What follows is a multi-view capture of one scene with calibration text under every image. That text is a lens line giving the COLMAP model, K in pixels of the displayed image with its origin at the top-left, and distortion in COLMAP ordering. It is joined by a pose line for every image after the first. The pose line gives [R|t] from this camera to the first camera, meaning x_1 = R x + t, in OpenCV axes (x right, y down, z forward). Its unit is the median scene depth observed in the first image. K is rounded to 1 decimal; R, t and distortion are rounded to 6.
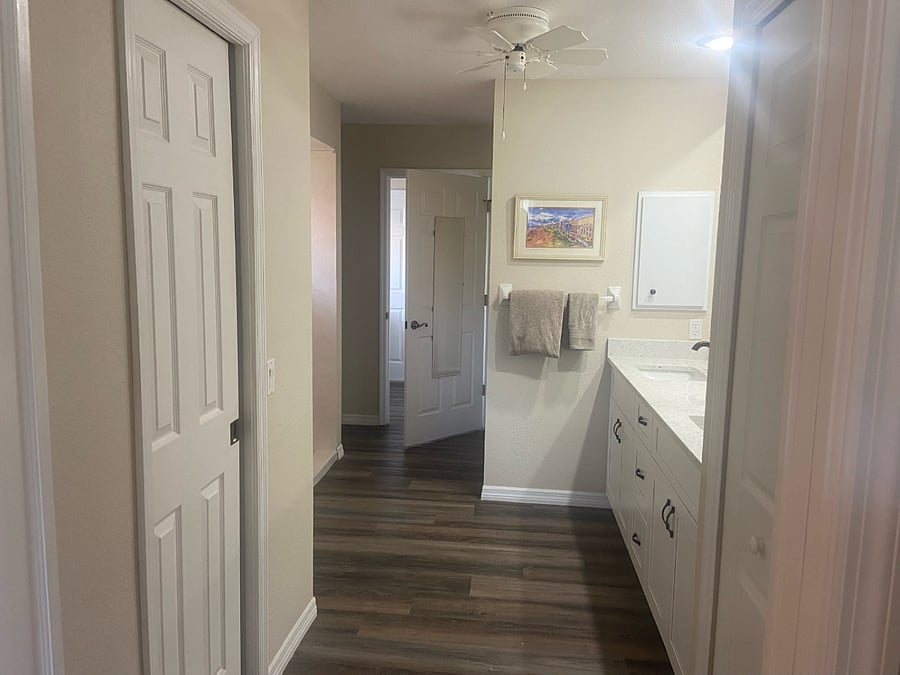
lens RADIAL K [[682.1, 0, 448.5], [0, 682.1, 338.0], [0, 0, 1]] dist [0.036353, -0.019175]
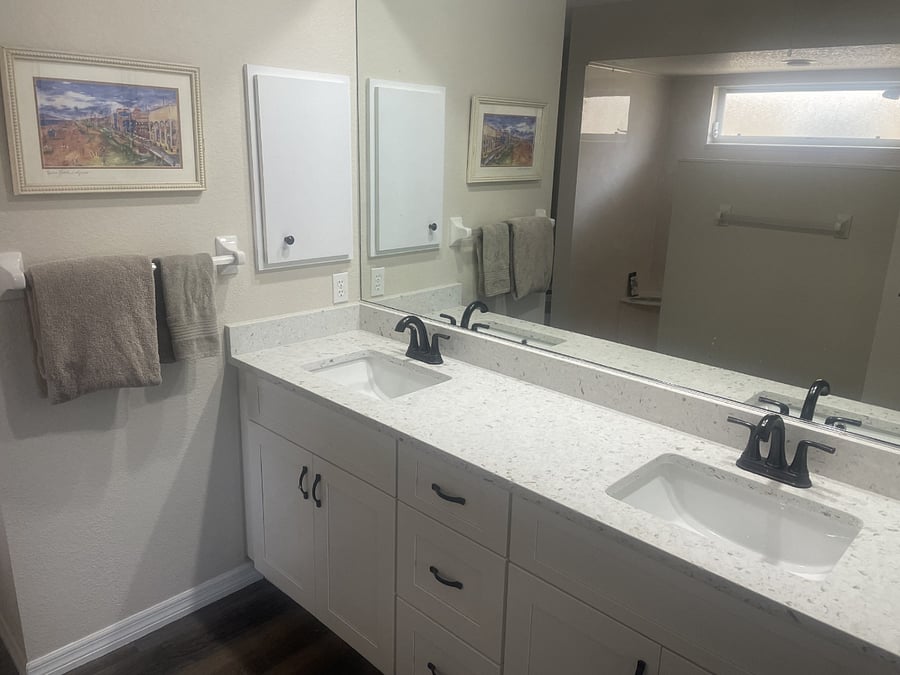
lens RADIAL K [[682.1, 0, 452.3], [0, 682.1, 332.6], [0, 0, 1]] dist [0.036353, -0.019175]
pose [[0.623712, -0.206996, 0.753748, -0.086950], [0.089327, 0.976857, 0.194350, -0.091595], [-0.776534, -0.053888, 0.627767, 0.495564]]
